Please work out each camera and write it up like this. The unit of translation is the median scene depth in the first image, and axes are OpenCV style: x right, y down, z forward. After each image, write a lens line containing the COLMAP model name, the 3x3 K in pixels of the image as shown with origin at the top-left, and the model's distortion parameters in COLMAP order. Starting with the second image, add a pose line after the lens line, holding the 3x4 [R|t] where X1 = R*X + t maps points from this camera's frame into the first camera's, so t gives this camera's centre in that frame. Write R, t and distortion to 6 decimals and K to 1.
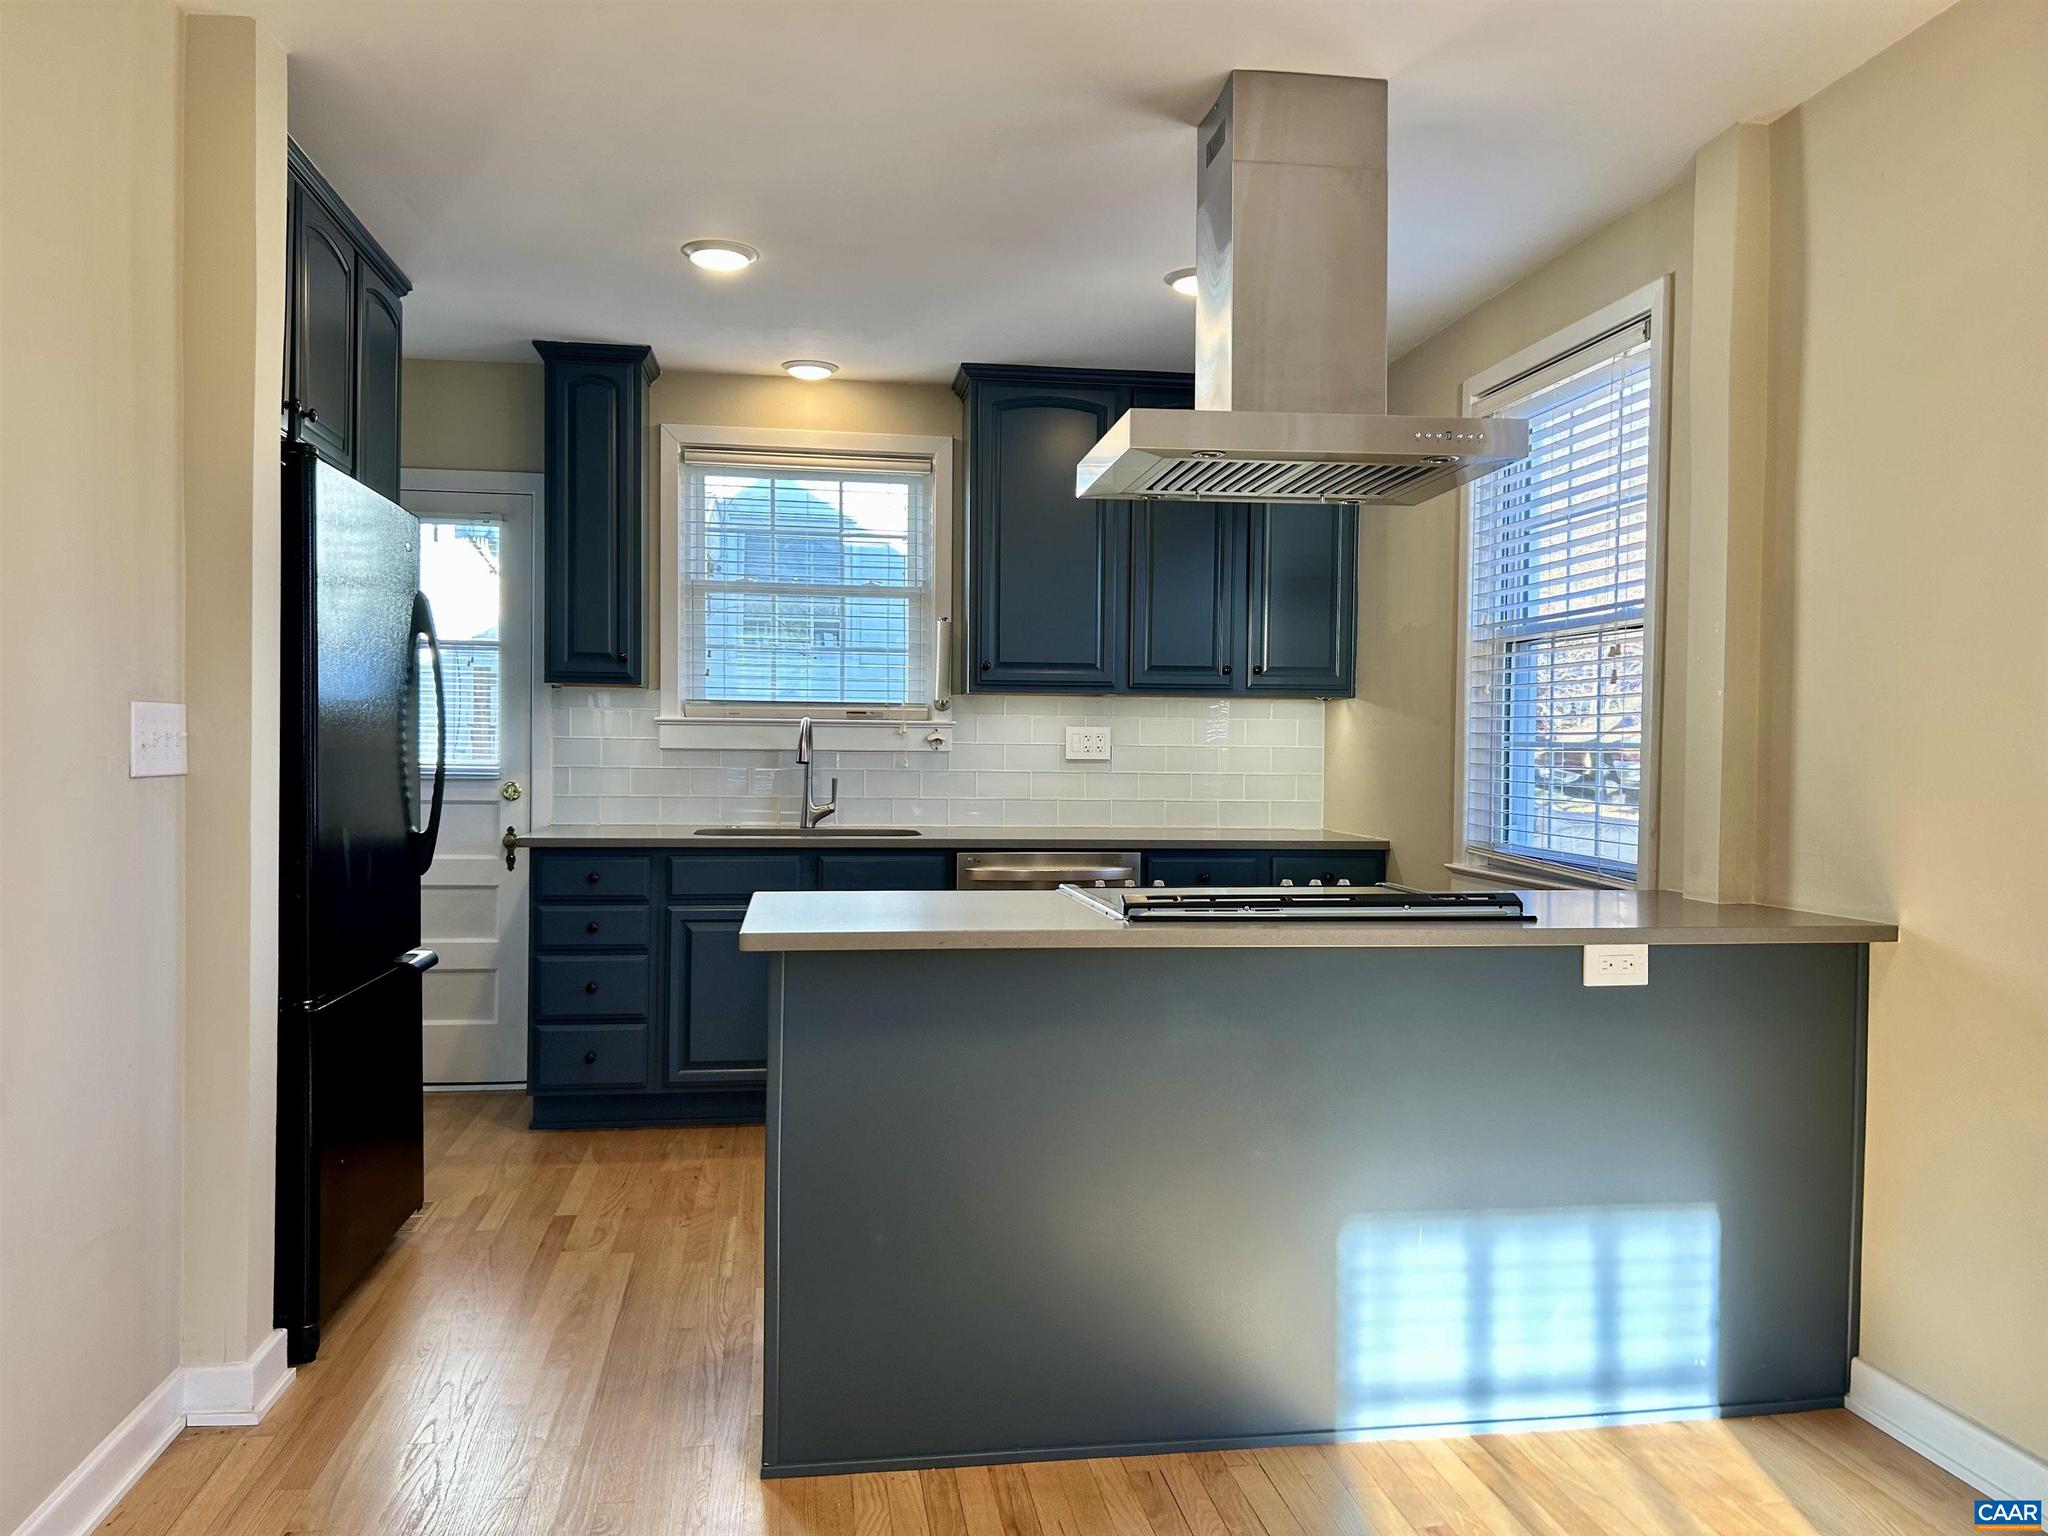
lens RADIAL K [[1537.6, 0, 1040.0], [0, 1537.6, 781.1], [0, 0, 1]] dist [0.050436, -0.068156]
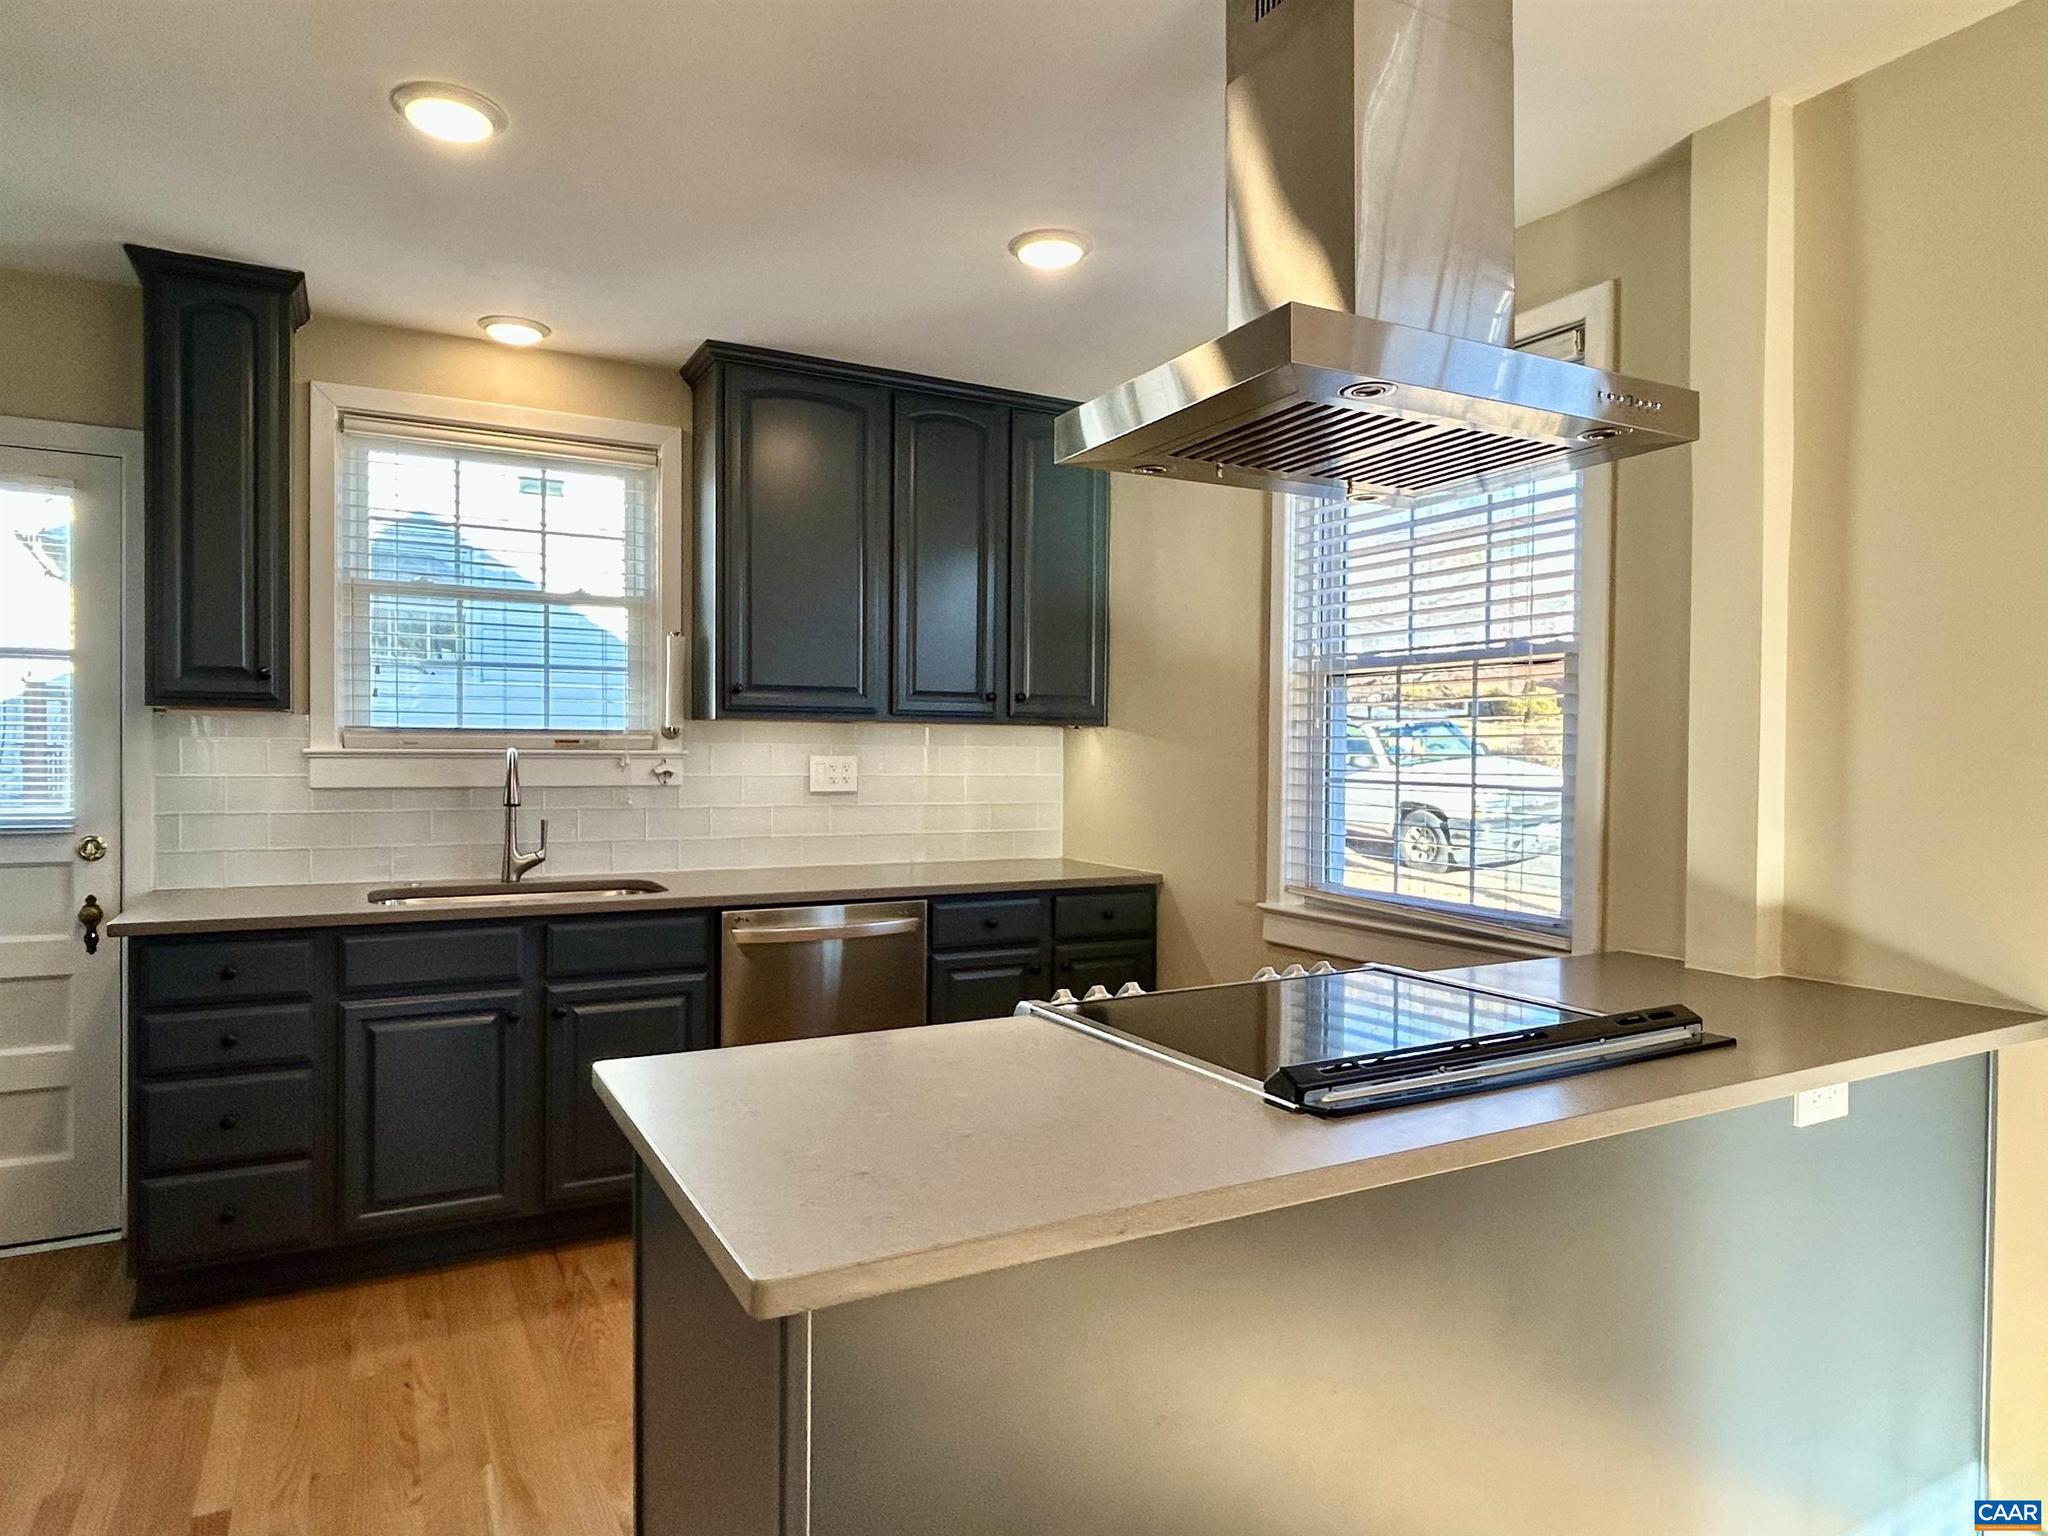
lens RADIAL K [[1210.5, 0, 1018.6], [0, 1210.5, 771.5], [0, 0, 1]] dist [-0.015941, 0.006371]
pose [[0.942076, -0.009257, 0.335271, -0.124861], [0.010305, 0.999946, -0.001346, -0.028132], [-0.335240, 0.004724, 0.942121, 0.329911]]
